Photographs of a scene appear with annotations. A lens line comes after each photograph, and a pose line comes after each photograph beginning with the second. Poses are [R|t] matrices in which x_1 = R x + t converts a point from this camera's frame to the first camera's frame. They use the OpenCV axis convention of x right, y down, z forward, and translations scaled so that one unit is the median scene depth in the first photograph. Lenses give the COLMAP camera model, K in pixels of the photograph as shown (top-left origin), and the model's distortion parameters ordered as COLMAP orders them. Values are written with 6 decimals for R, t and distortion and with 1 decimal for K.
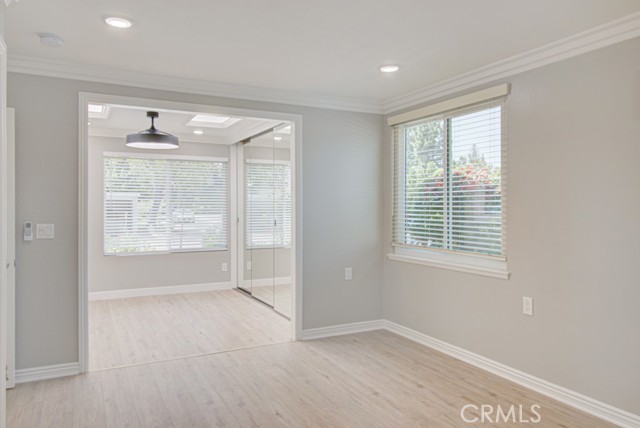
lens RADIAL K [[479.2, 0, 319.4], [0, 479.2, 212.7], [0, 0, 1]] dist [0.010627, 0.000620]
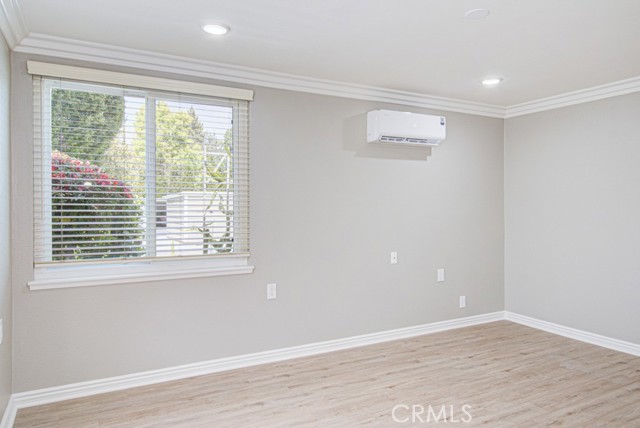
lens RADIAL K [[444.2, 0, 320.0], [0, 444.2, 211.7], [0, 0, 1]] dist [0.039743, -0.042483]
pose [[-0.053448, -0.011234, 0.998507, -0.615351], [0.013395, 0.999839, 0.011966, -0.008232], [-0.998481, 0.014015, -0.053289, 0.902085]]
